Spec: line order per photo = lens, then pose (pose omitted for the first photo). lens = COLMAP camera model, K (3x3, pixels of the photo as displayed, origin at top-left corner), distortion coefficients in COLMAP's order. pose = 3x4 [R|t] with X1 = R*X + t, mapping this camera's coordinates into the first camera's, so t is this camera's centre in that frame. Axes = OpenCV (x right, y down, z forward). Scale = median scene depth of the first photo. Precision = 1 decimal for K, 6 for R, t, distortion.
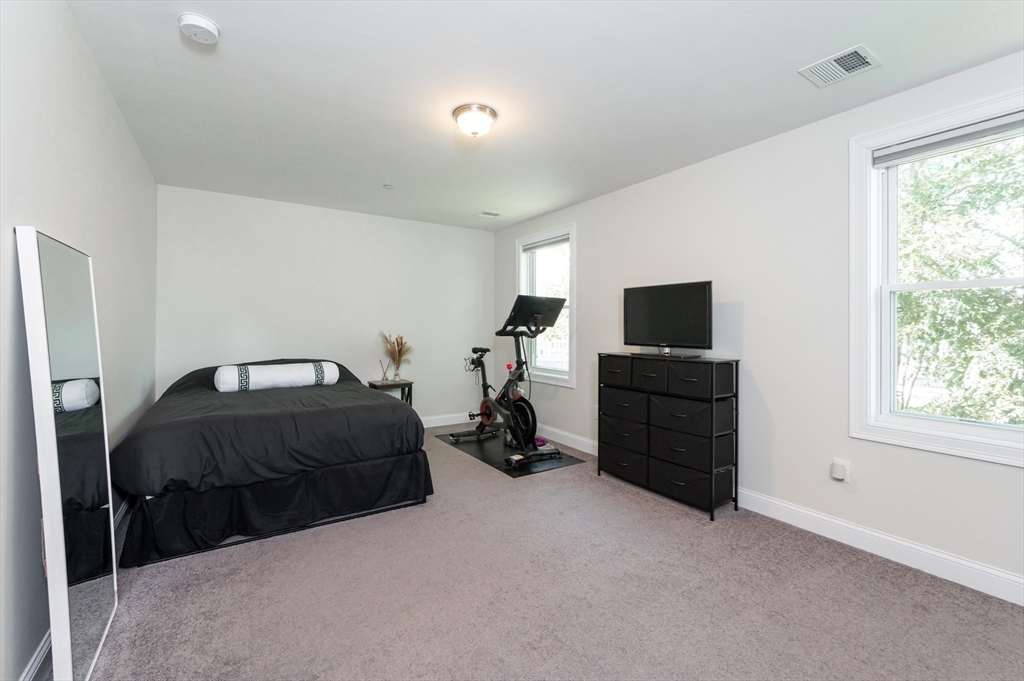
lens RADIAL K [[447.8, 0, 513.9], [0, 447.8, 321.6], [0, 0, 1]] dist [-0.000504, -0.000120]
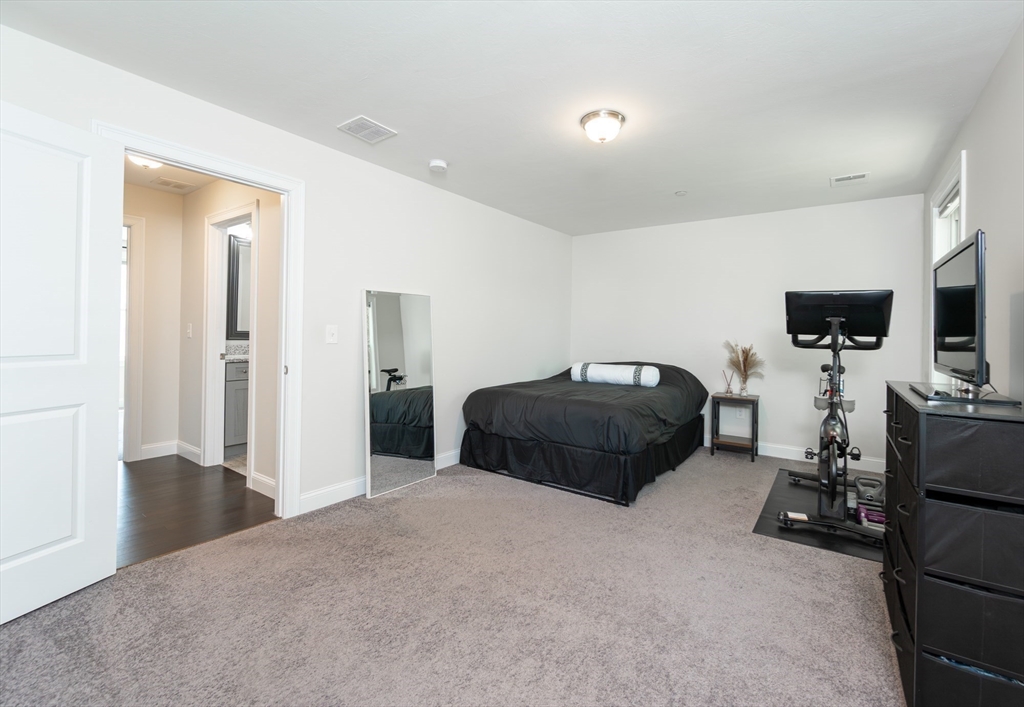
lens RADIAL K [[450.2, 0, 514.0], [0, 450.2, 328.7], [0, 0, 1]] dist [0.001337, 0.000116]
pose [[0.368550, -0.001353, -0.929607, 0.533107], [-0.005798, 0.999976, -0.003753, 0.005320], [0.929590, 0.006773, 0.368533, 0.308758]]
